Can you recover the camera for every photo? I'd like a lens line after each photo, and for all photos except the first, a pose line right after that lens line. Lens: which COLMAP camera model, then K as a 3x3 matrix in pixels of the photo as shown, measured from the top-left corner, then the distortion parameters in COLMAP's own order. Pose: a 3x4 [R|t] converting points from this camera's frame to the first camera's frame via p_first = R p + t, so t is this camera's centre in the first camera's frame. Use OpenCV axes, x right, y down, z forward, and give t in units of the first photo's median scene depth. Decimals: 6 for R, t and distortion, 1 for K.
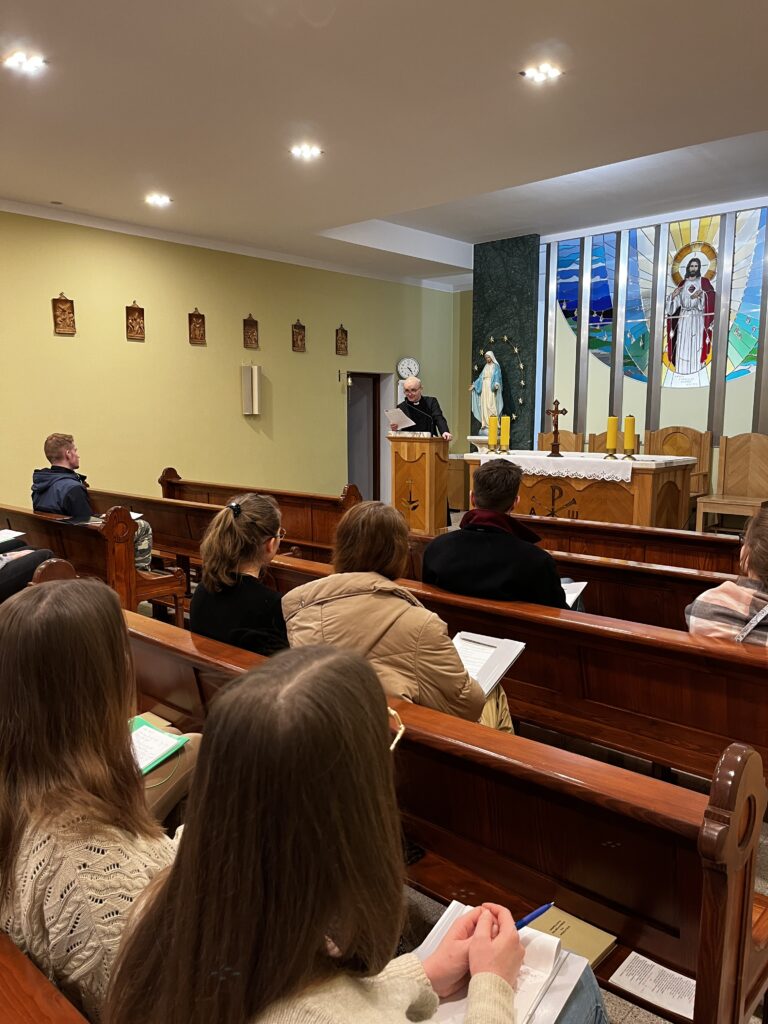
lens RADIAL K [[775.2, 0, 384.0], [0, 775.2, 512.0], [0, 0, 1]] dist [-0.002240, -0.001197]
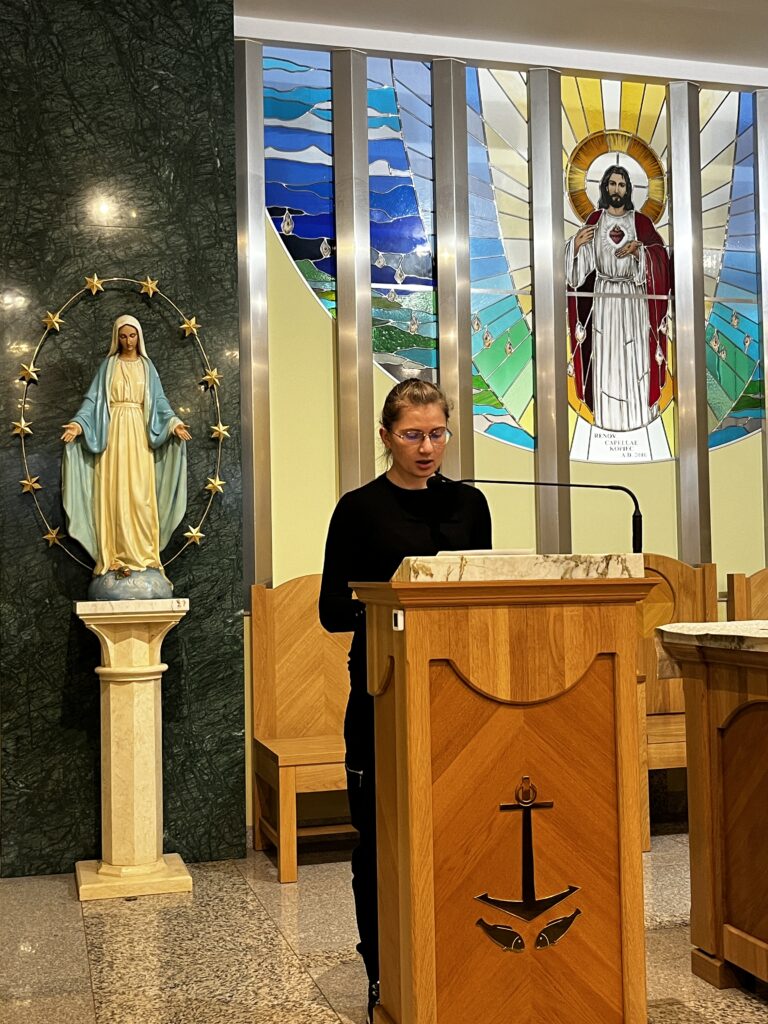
lens RADIAL K [[1240.4, 0, 384.0], [0, 1240.4, 512.0], [0, 0, 1]] dist [0.062616, -0.024113]
pose [[0.539708, 0.029196, 0.841346, -0.243688], [0.119022, 0.986713, -0.110591, -0.076122], [-0.833396, 0.159825, 0.529062, 0.763609]]
